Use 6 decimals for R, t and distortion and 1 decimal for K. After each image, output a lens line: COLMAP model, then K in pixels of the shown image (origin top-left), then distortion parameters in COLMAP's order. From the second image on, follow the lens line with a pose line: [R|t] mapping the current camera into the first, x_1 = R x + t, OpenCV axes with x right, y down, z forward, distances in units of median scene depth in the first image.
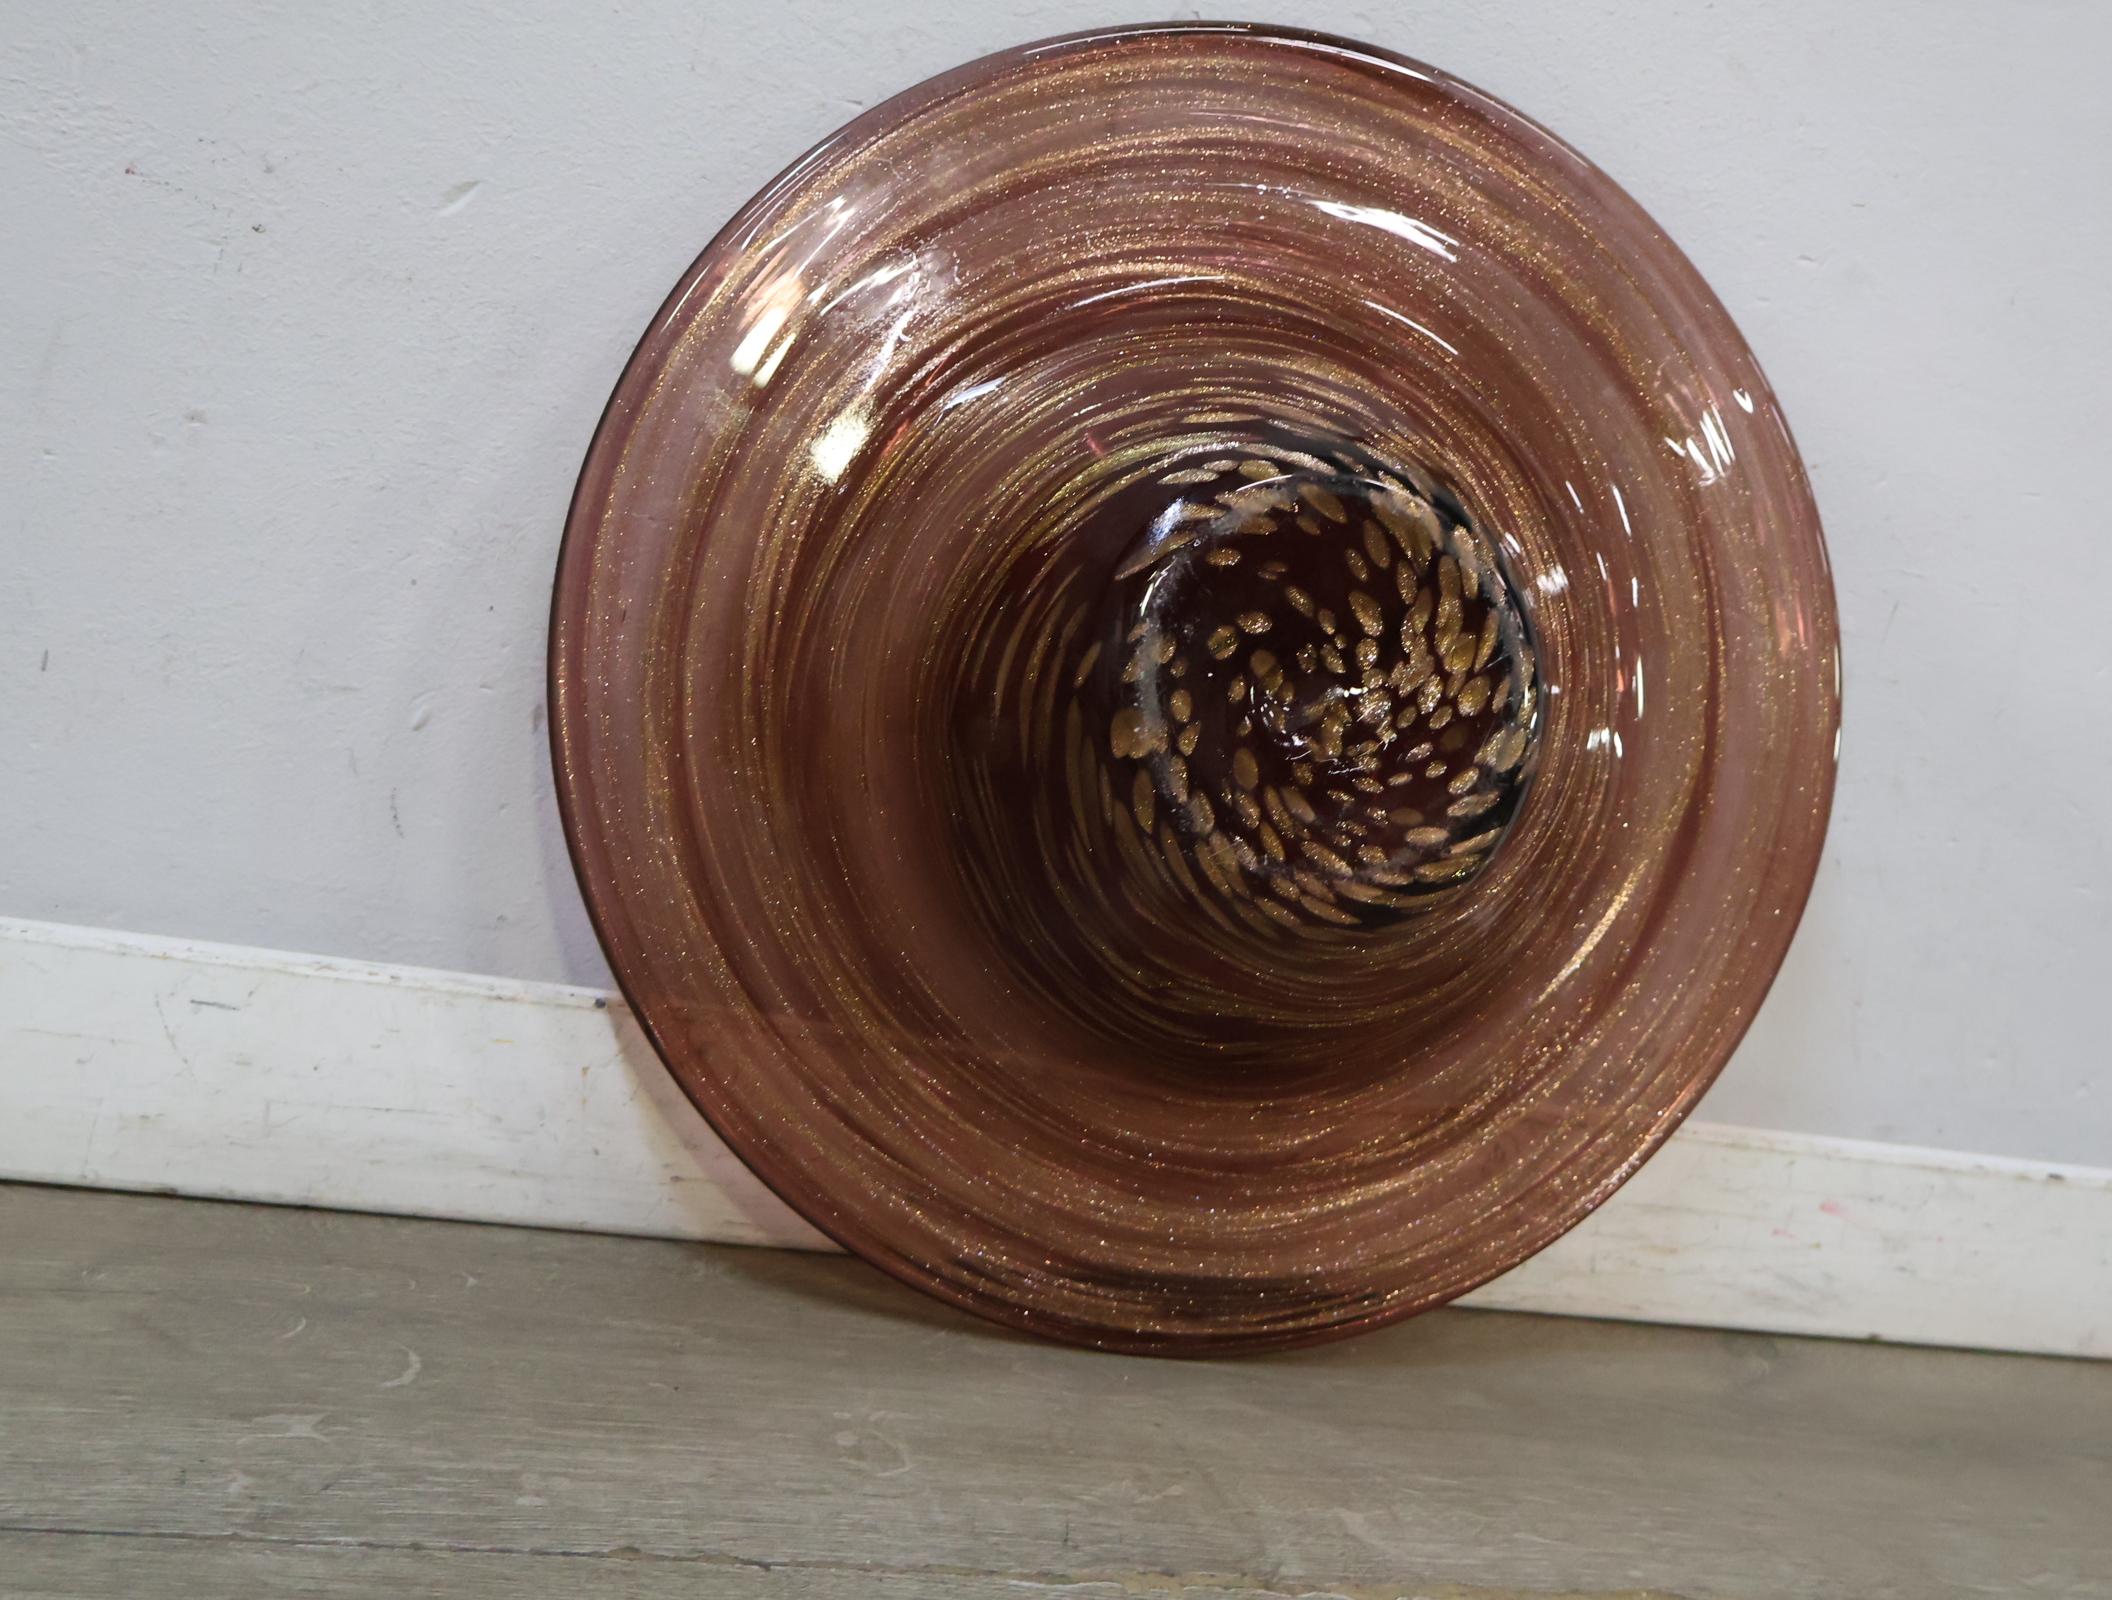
lens RADIAL K [[2303.5, 0, 1043.3], [0, 2303.5, 817.2], [0, 0, 1]] dist [0.005475, 0.000000]
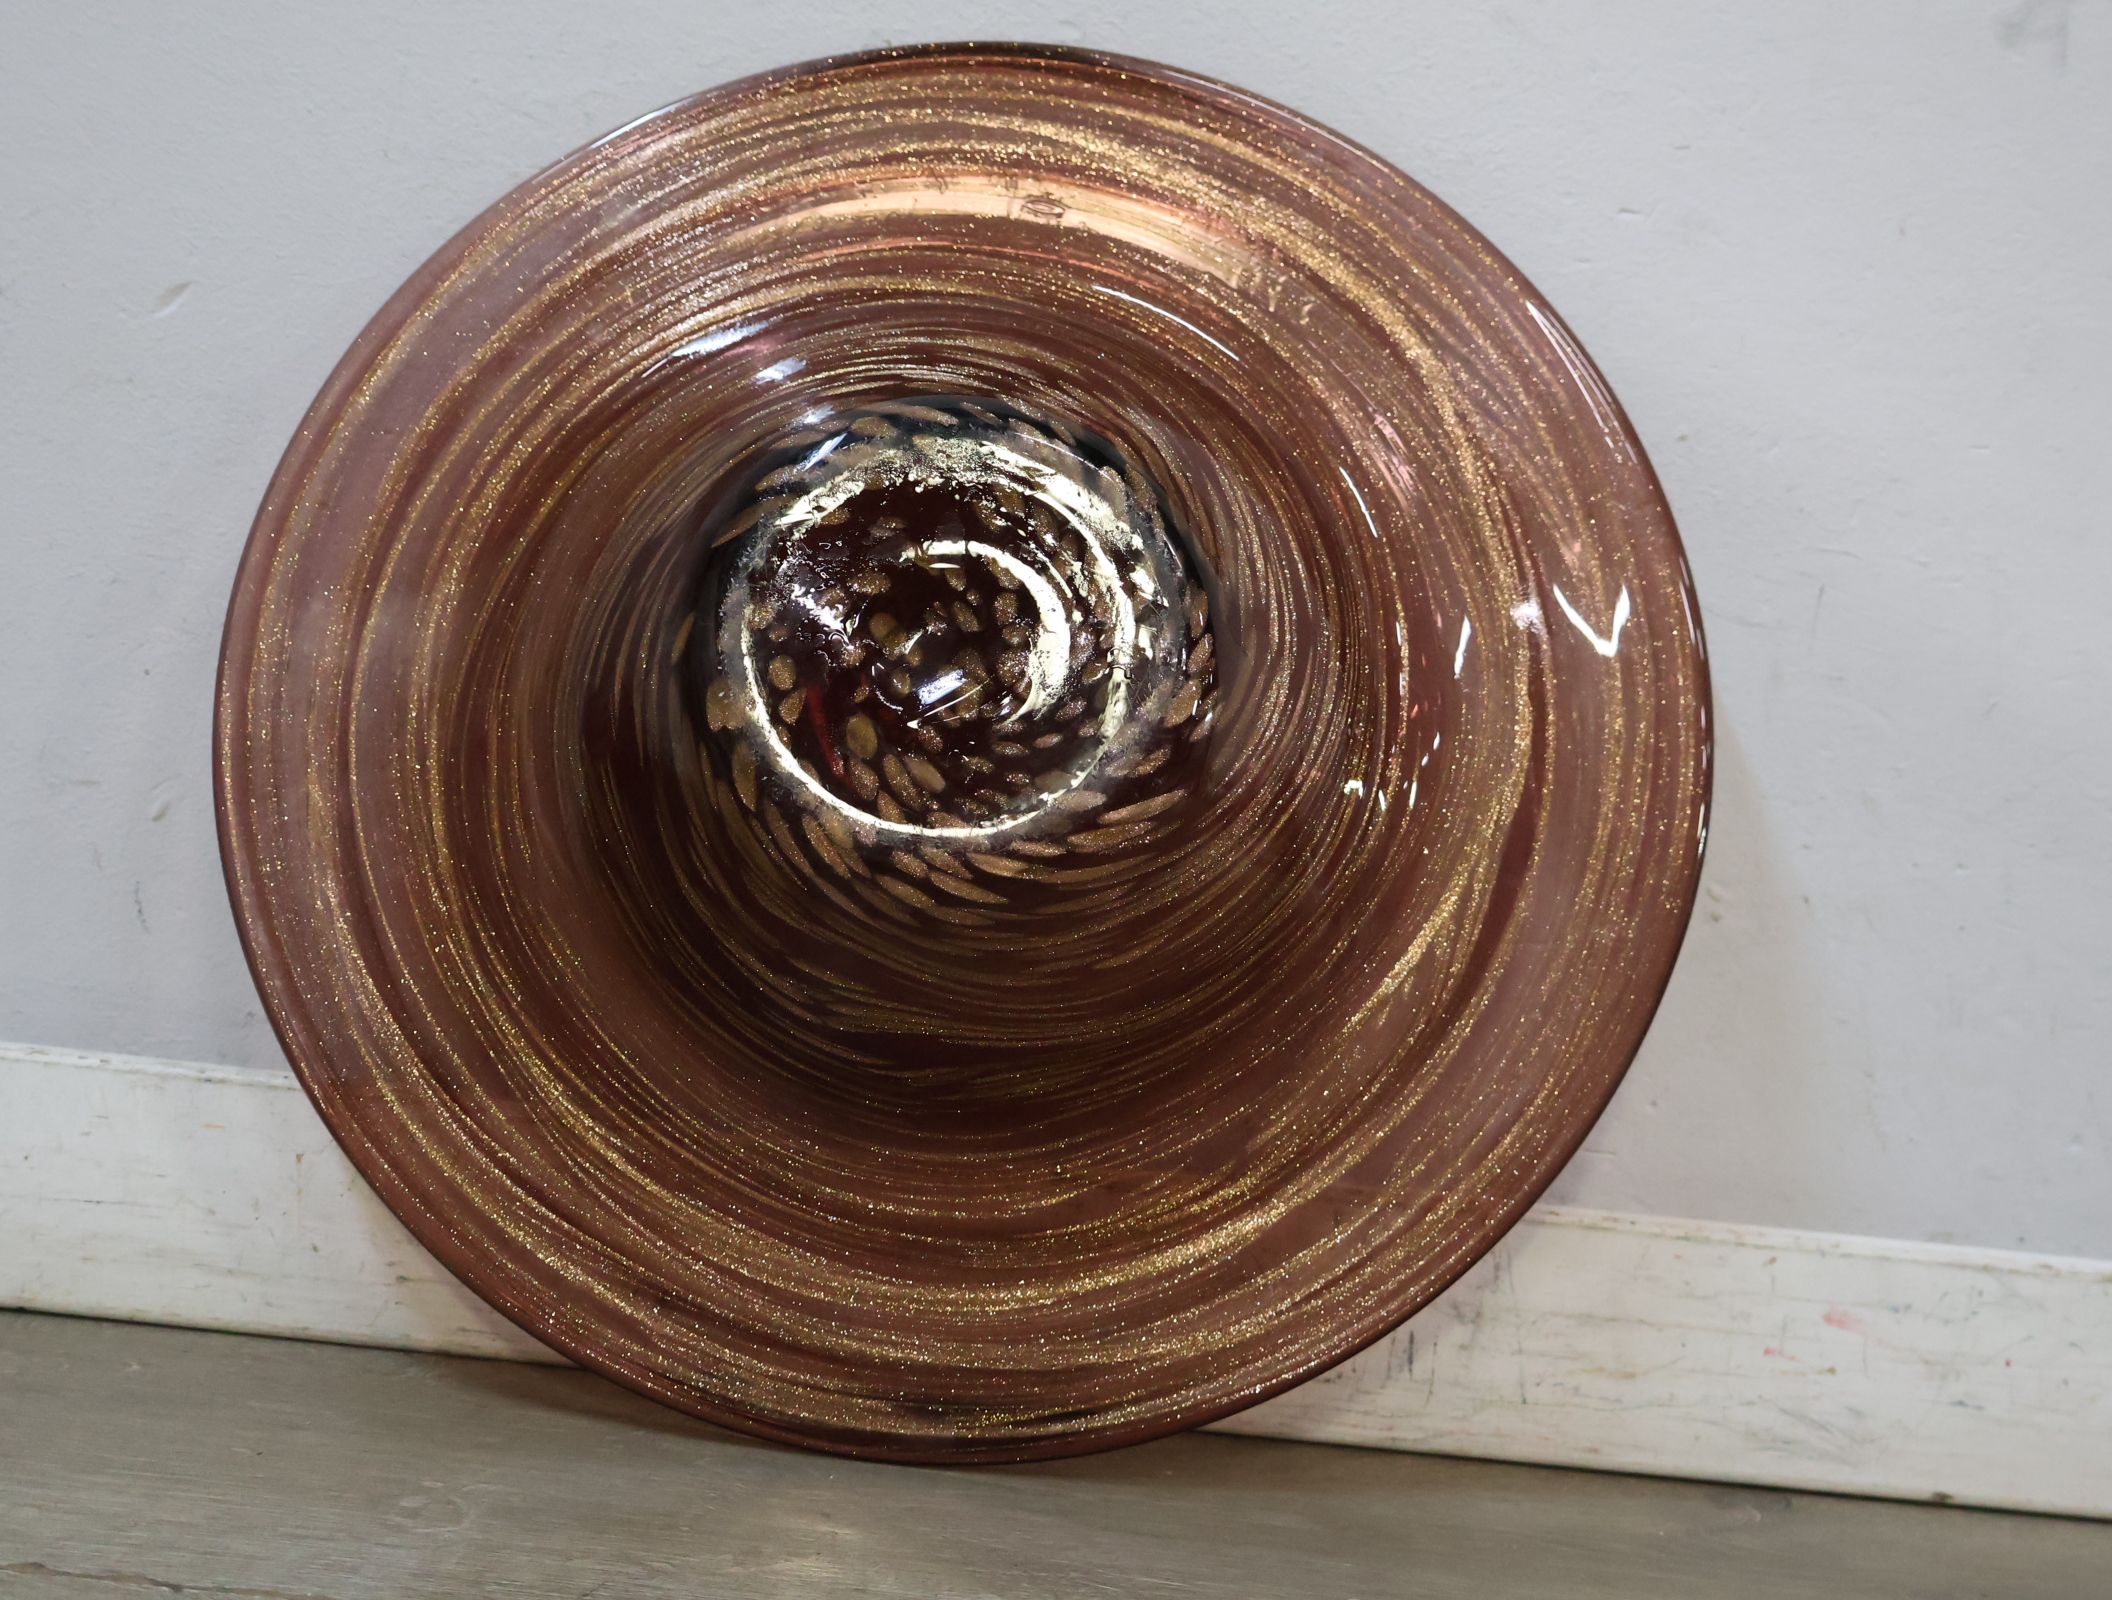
lens RADIAL K [[2303.5, 0, 1056.0], [0, 2303.5, 778.9], [0, 0, 1]] dist [0.005475, 0.000000]
pose [[0.964295, -0.098276, -0.245921, 0.357134], [0.041423, 0.973138, -0.226465, 0.189983], [0.261571, 0.208192, 0.942463, 0.158743]]
